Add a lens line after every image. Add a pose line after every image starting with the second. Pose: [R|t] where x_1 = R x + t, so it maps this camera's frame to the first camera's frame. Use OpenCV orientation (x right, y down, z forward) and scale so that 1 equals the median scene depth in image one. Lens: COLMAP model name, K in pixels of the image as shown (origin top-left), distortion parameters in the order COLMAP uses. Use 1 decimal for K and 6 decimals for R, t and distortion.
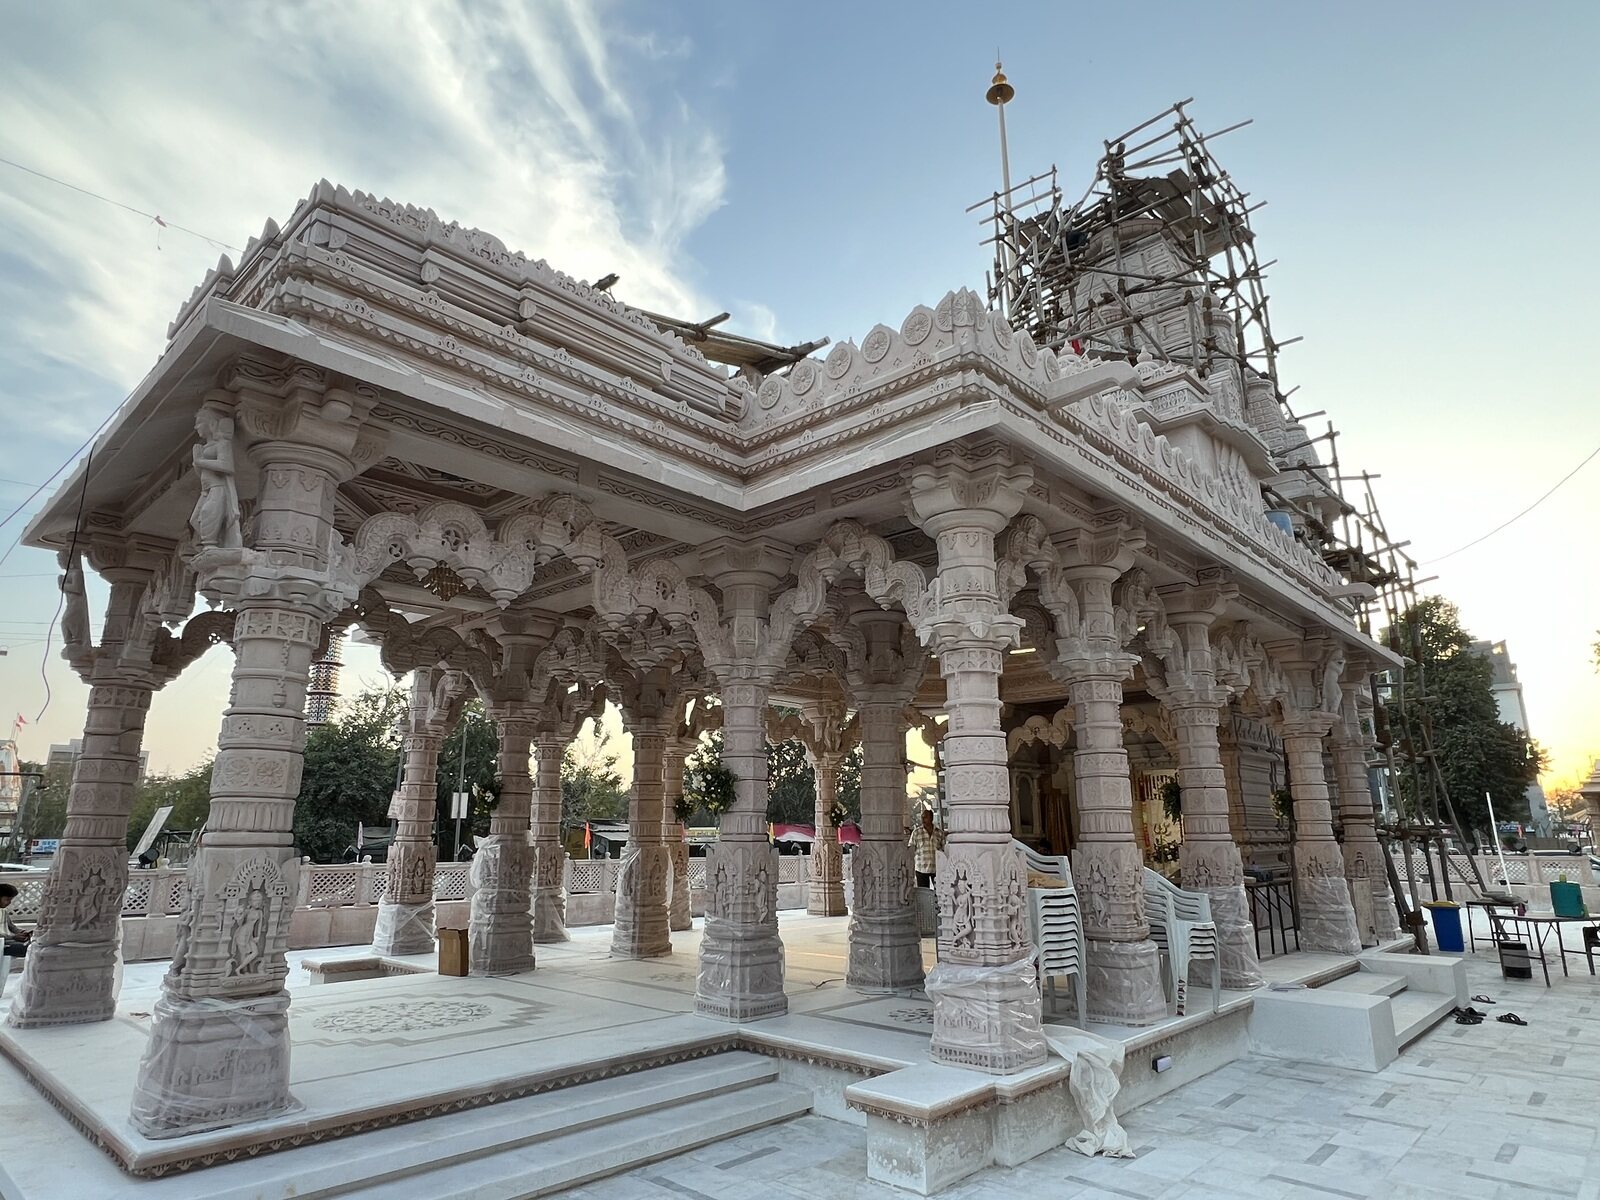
lens RADIAL K [[965.1, 0, 816.6], [0, 965.1, 596.4], [0, 0, 1]] dist [0.001249, -0.001266]
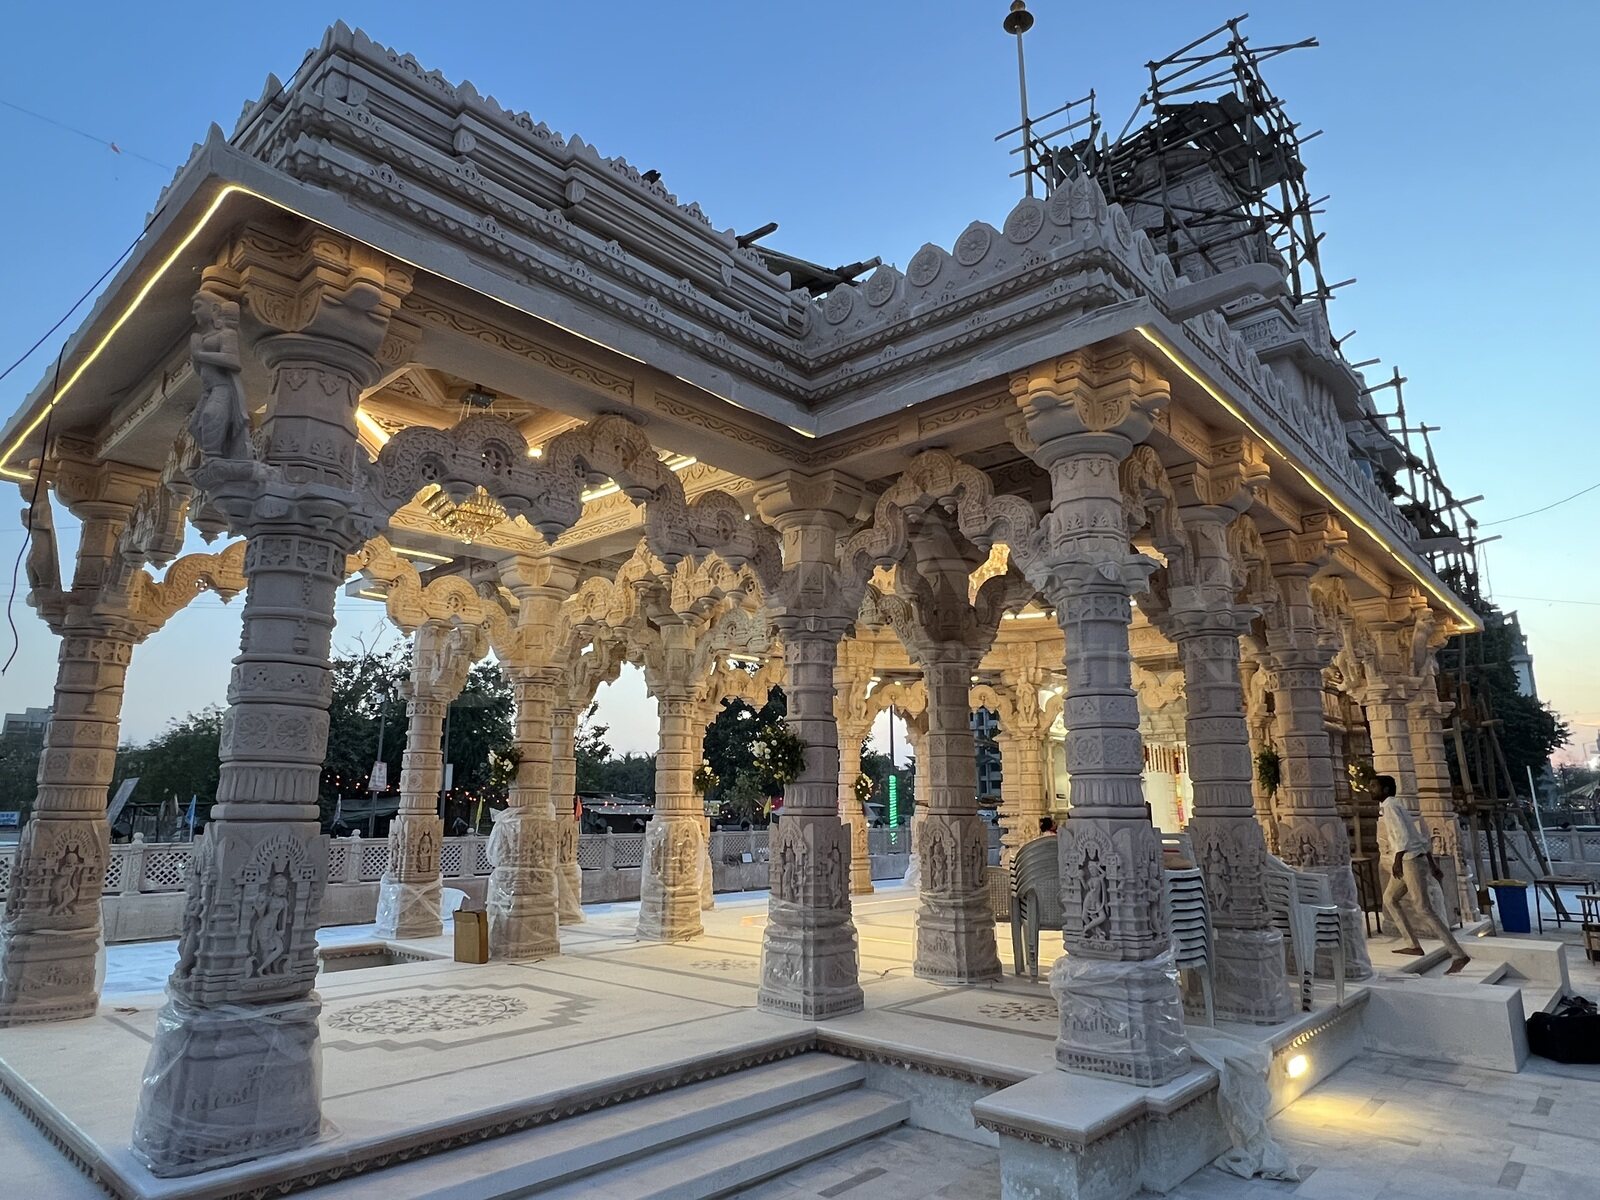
lens RADIAL K [[965.1, 0, 784.1], [0, 965.1, 603.3], [0, 0, 1]] dist [0.001249, -0.001266]
pose [[0.999923, 0.004320, 0.011603, -0.115972], [-0.004696, 0.999456, 0.032647, 0.032265], [-0.011455, -0.032699, 0.999400, 0.129430]]
